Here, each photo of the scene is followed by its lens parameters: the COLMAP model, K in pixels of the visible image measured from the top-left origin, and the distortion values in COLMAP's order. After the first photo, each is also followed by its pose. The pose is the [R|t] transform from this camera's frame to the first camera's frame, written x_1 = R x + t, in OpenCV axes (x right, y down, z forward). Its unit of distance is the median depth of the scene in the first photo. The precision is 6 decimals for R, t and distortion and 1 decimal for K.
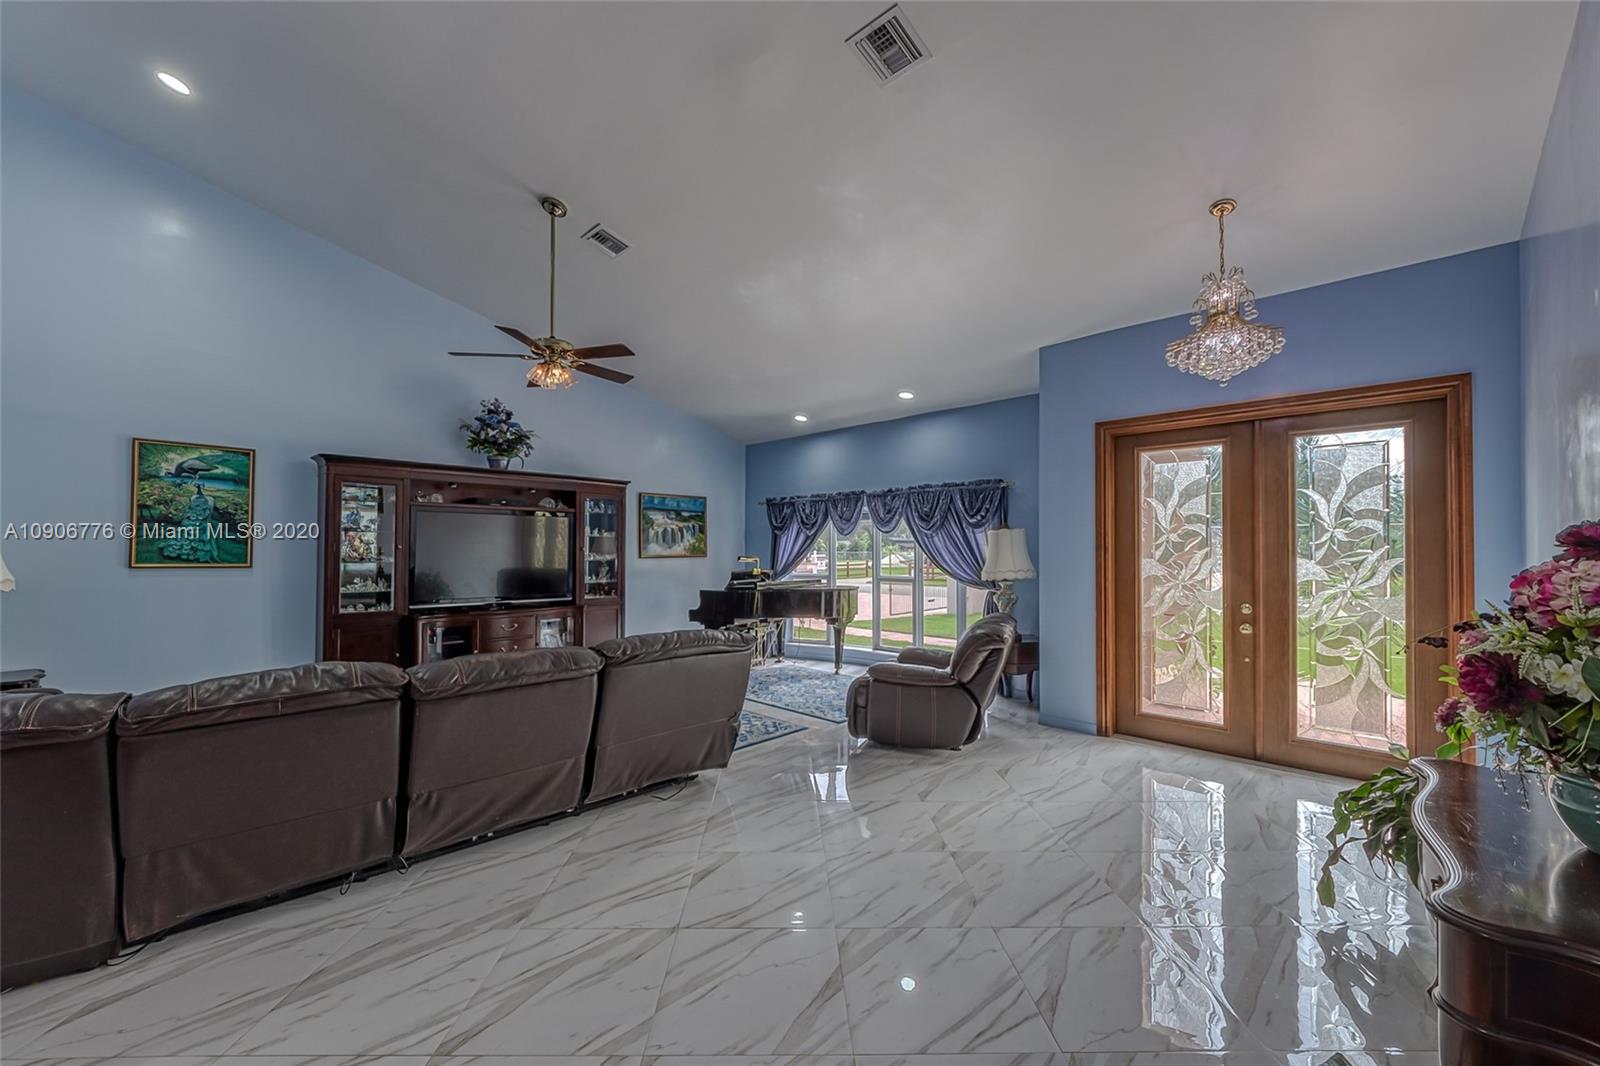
lens RADIAL K [[644.1, 0, 803.6], [0, 644.1, 538.3], [0, 0, 1]] dist [0.001521, -0.000099]
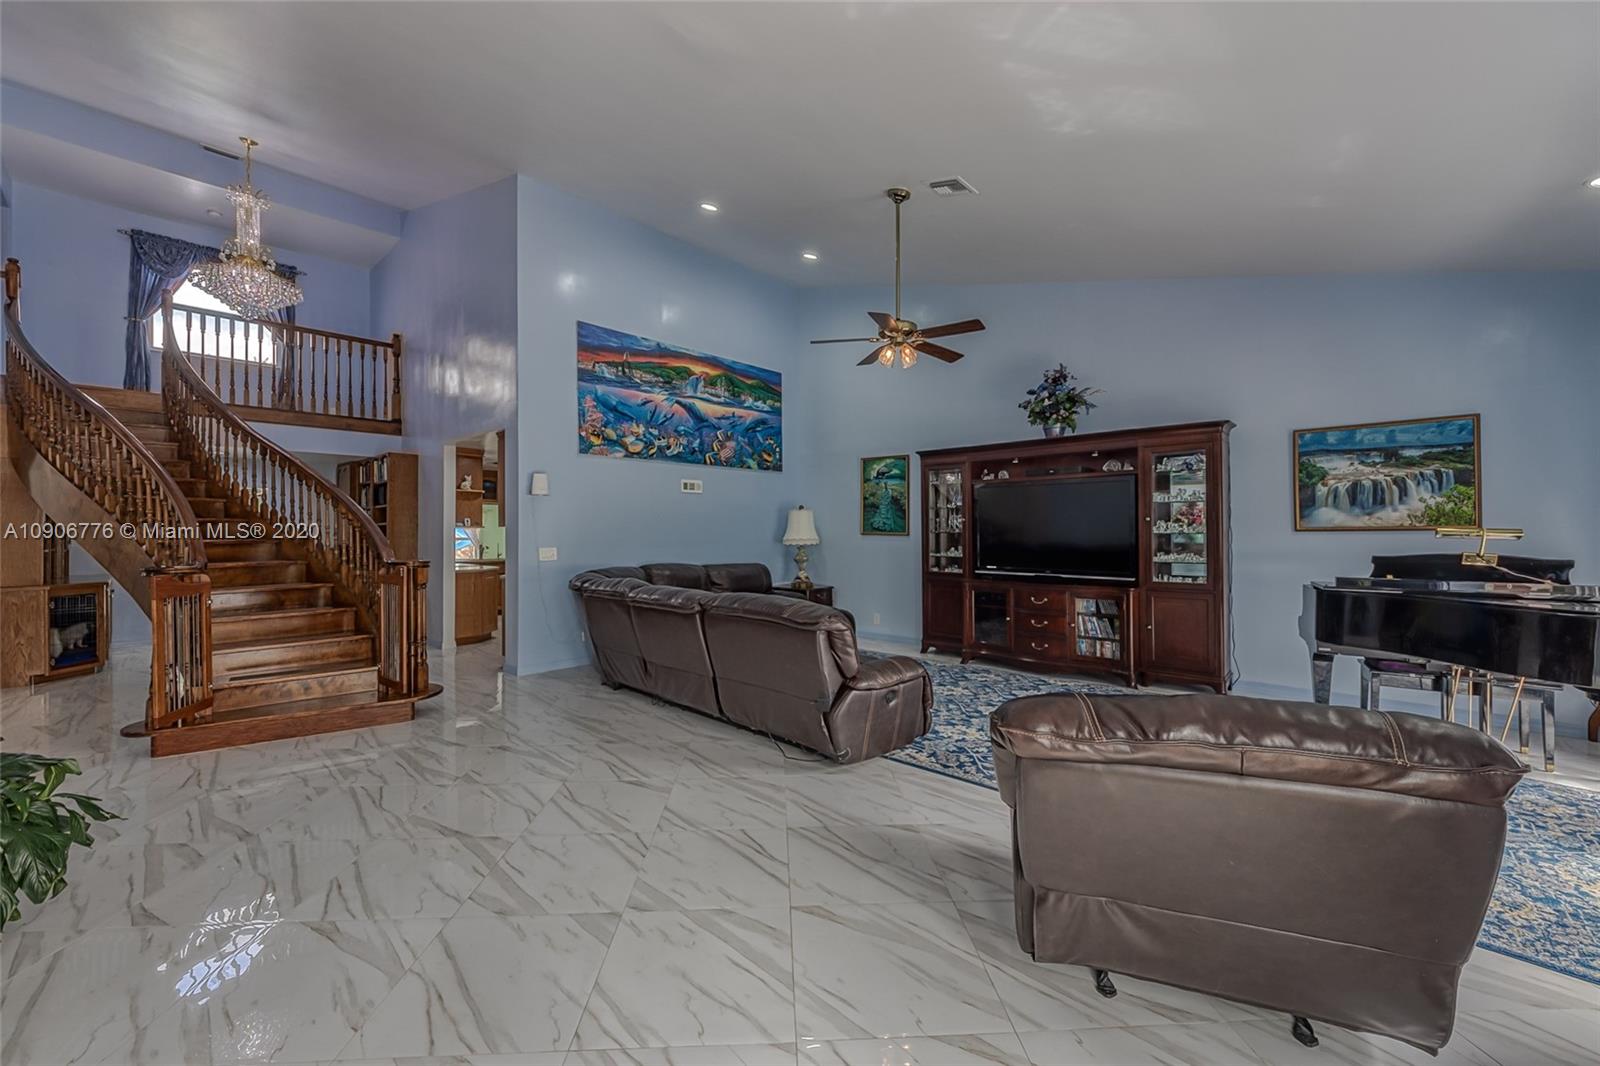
lens RADIAL K [[644.1, 0, 804.4], [0, 644.1, 532.1], [0, 0, 1]] dist [0.001521, -0.000099]
pose [[-0.004210, 0.006226, -0.999972, 0.620284], [0.025168, 0.999665, 0.006118, 0.023765], [0.999674, -0.025142, -0.004365, 0.773964]]
